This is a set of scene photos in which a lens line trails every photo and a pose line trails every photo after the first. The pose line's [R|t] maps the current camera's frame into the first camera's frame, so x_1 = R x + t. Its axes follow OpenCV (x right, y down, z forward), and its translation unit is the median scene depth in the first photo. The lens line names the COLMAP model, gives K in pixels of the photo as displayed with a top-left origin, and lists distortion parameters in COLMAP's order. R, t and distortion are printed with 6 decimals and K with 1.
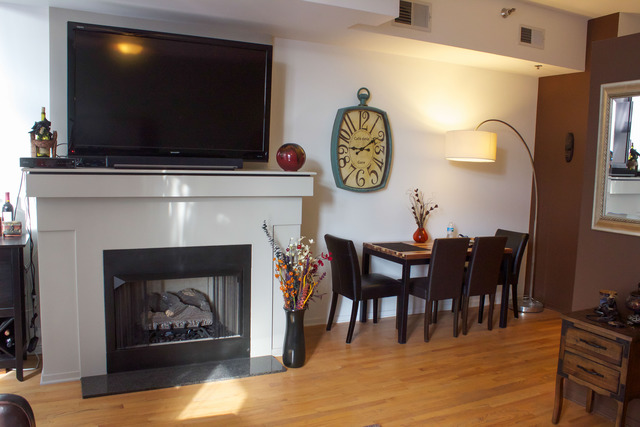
lens RADIAL K [[543.1, 0, 330.2], [0, 543.1, 223.3], [0, 0, 1]] dist [-0.169558, 0.155886]
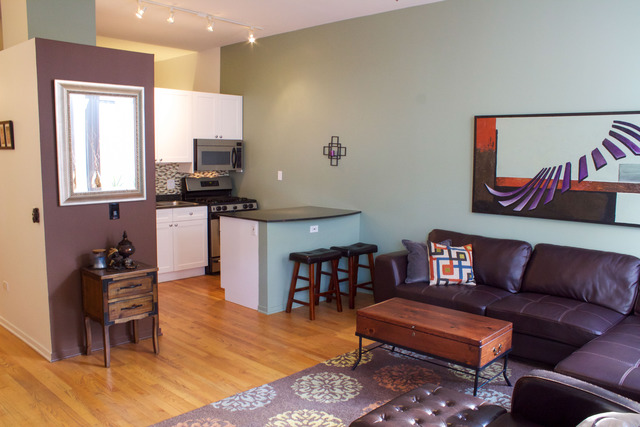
lens RADIAL K [[543.1, 0, 330.2], [0, 543.1, 223.3], [0, 0, 1]] dist [-0.169558, 0.155886]
pose [[-0.374034, -0.152311, 0.914822, -0.815954], [0.079677, 0.977497, 0.195323, -0.134712], [-0.923986, 0.145947, -0.353482, 0.904554]]
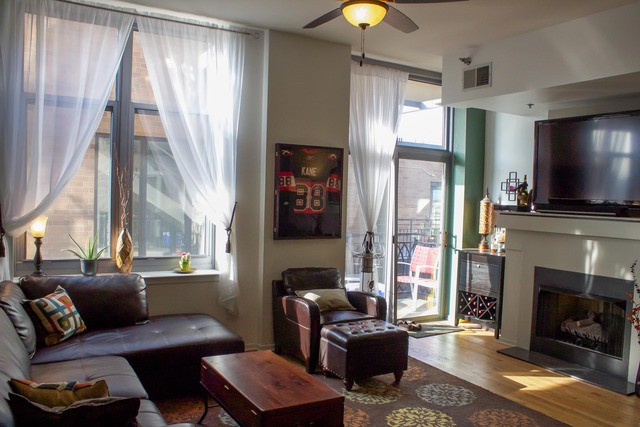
lens RADIAL K [[543.1, 0, 330.2], [0, 543.1, 223.3], [0, 0, 1]] dist [-0.169558, 0.155886]
pose [[0.093542, 0.026412, -0.995265, 1.024877], [-0.141376, 0.989871, 0.012981, -0.008199], [0.985527, 0.139492, 0.096329, 0.253176]]
